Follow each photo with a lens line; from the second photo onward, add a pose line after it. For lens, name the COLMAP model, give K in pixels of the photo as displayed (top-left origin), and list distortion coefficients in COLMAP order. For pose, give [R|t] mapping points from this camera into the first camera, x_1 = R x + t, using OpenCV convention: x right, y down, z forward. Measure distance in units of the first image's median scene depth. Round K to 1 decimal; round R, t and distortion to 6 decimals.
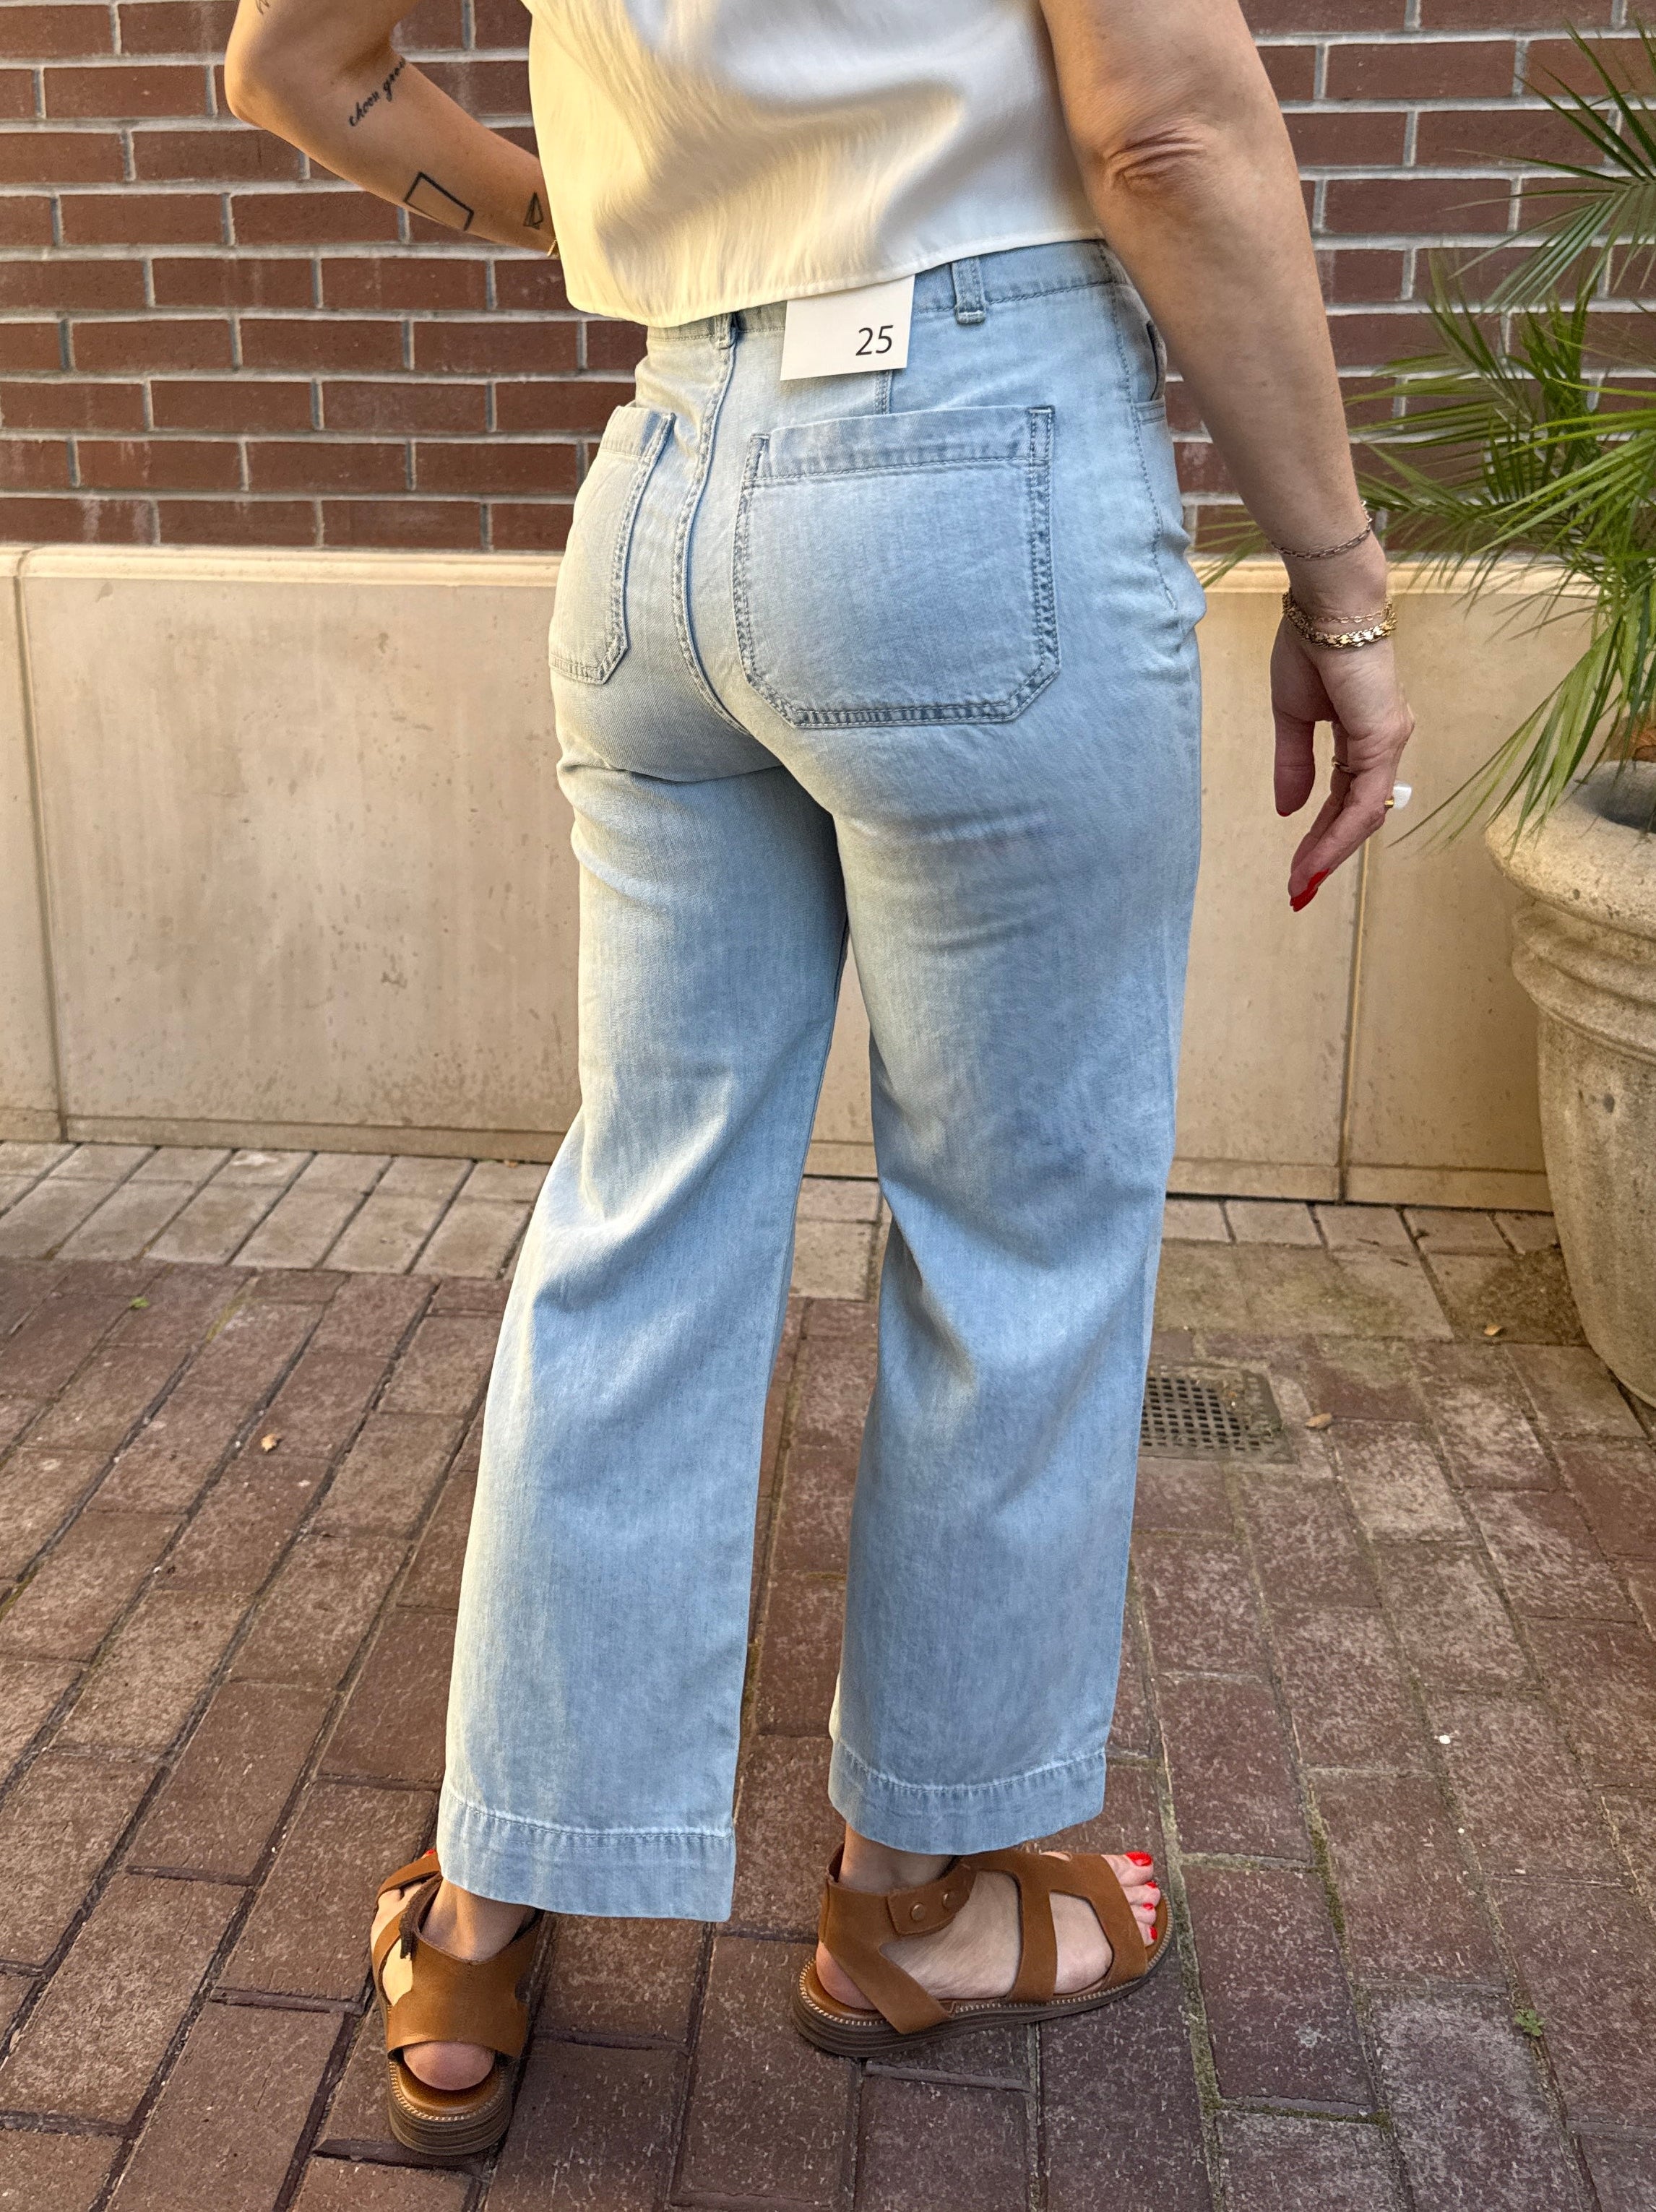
lens RADIAL K [[2042.6, 0, 713.4], [0, 2042.6, 833.0], [0, 0, 1]] dist [0.110739, -0.227512]
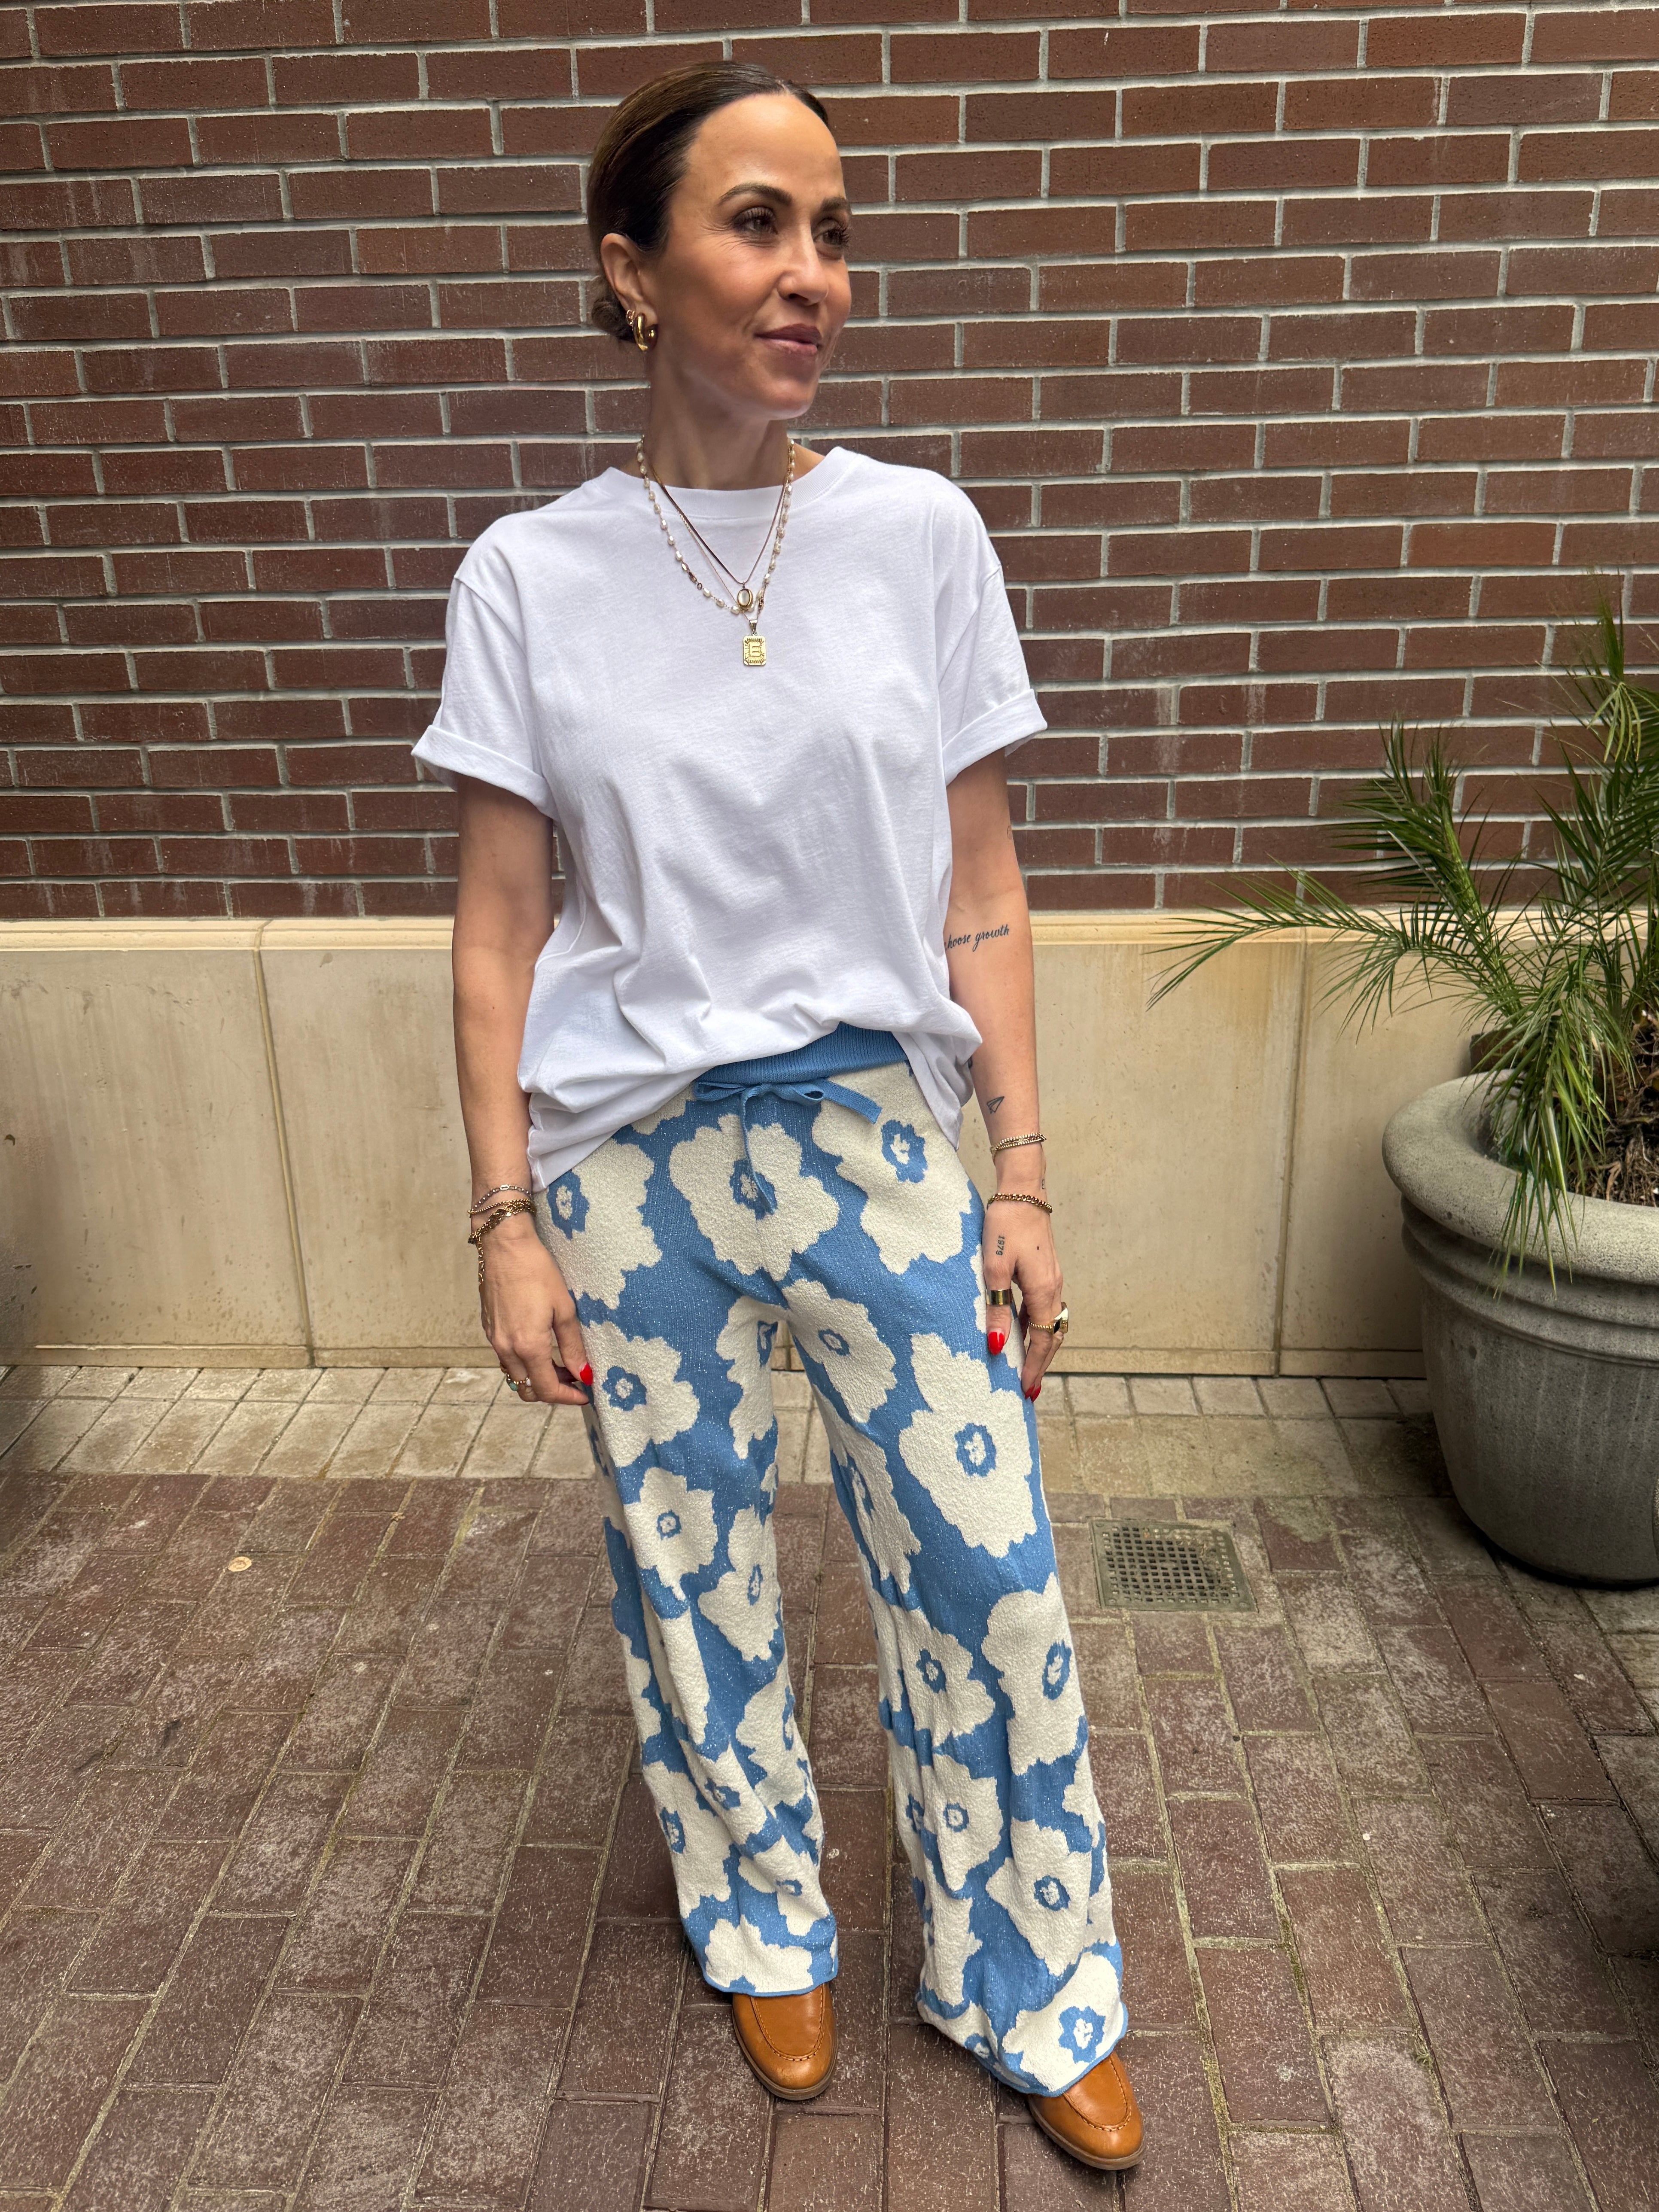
lens RADIAL K [[1682.3, 0, 832.5], [0, 1682.3, 1074.9], [0, 0, 1]] dist [0.105760, -0.223554]
pose [[0.997795, -0.039550, 0.053299, -0.050298], [0.034556, 0.995200, 0.091559, -0.168314], [-0.056665, -0.089515, 0.994372, -0.098240]]
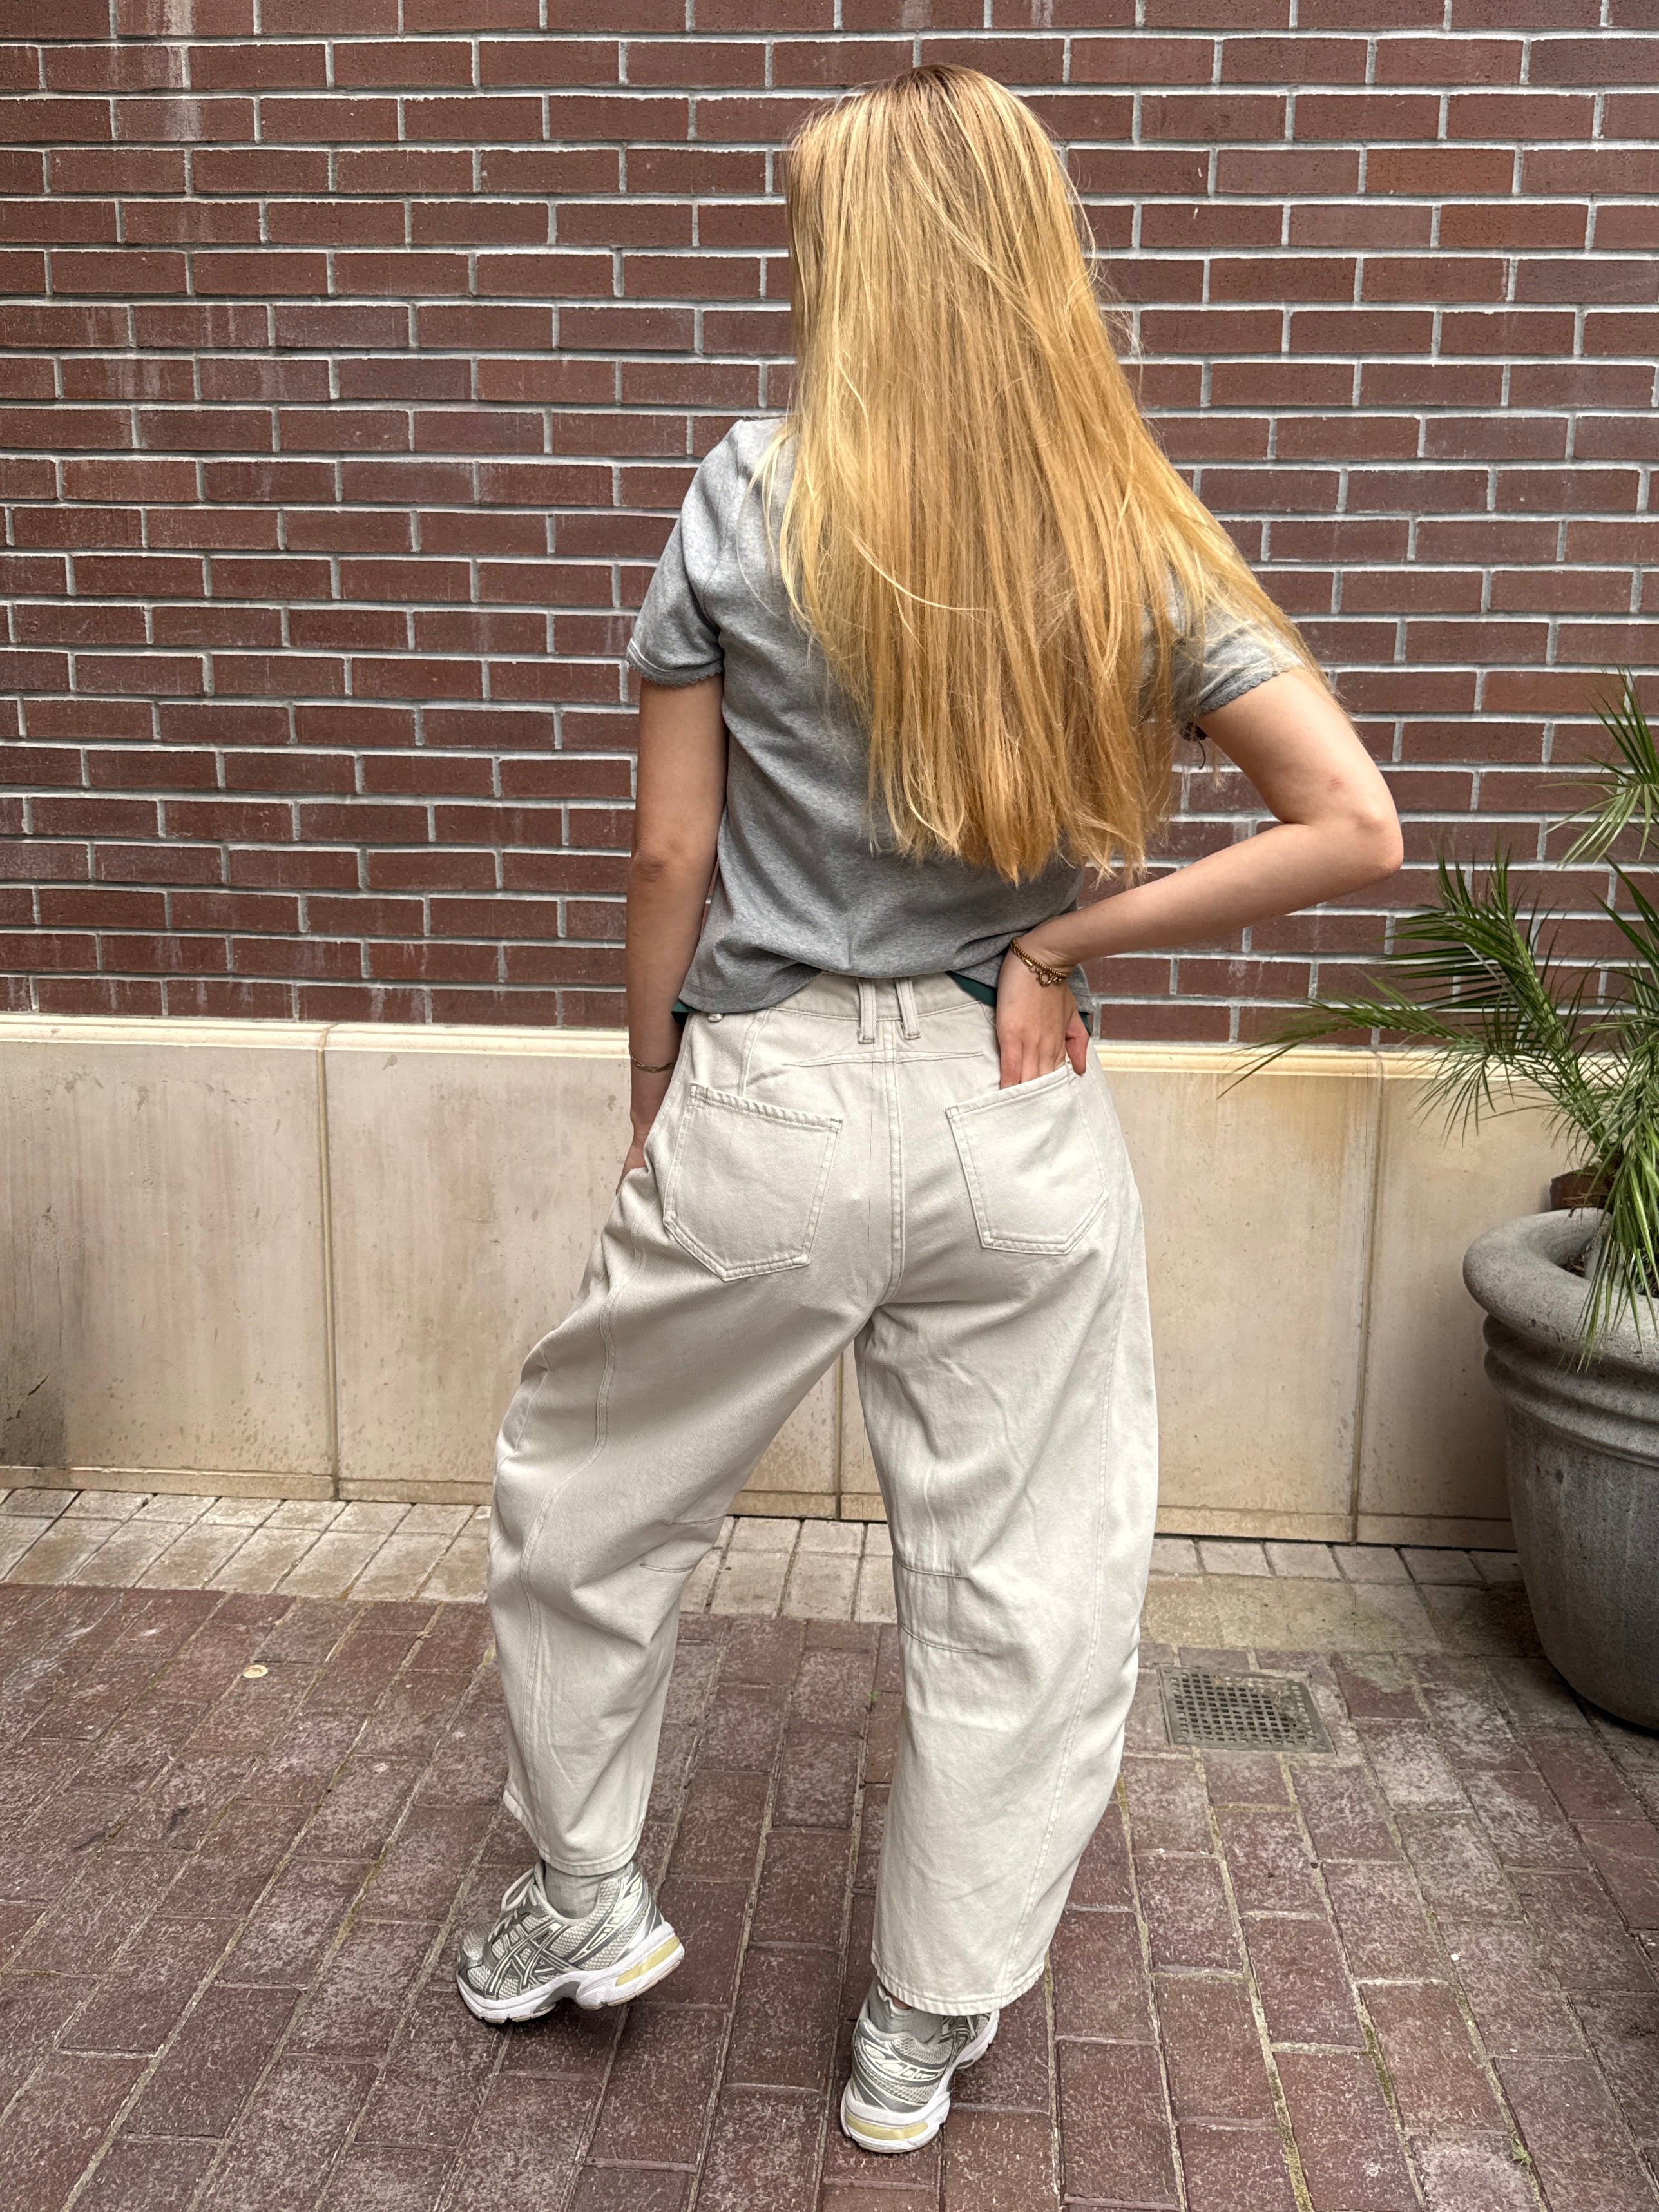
lens RADIAL K [[1782.5, 0, 877.1], [0, 1782.5, 1093.4], [0, 0, 1]] dist [0.103559, -0.205528]
pose [[0.998230, 0.007135, 0.059044, -0.078025], [-0.003928, 0.998519, -0.054268, -0.050505], [-0.059344, 0.053940, 0.996779, -0.151285]]
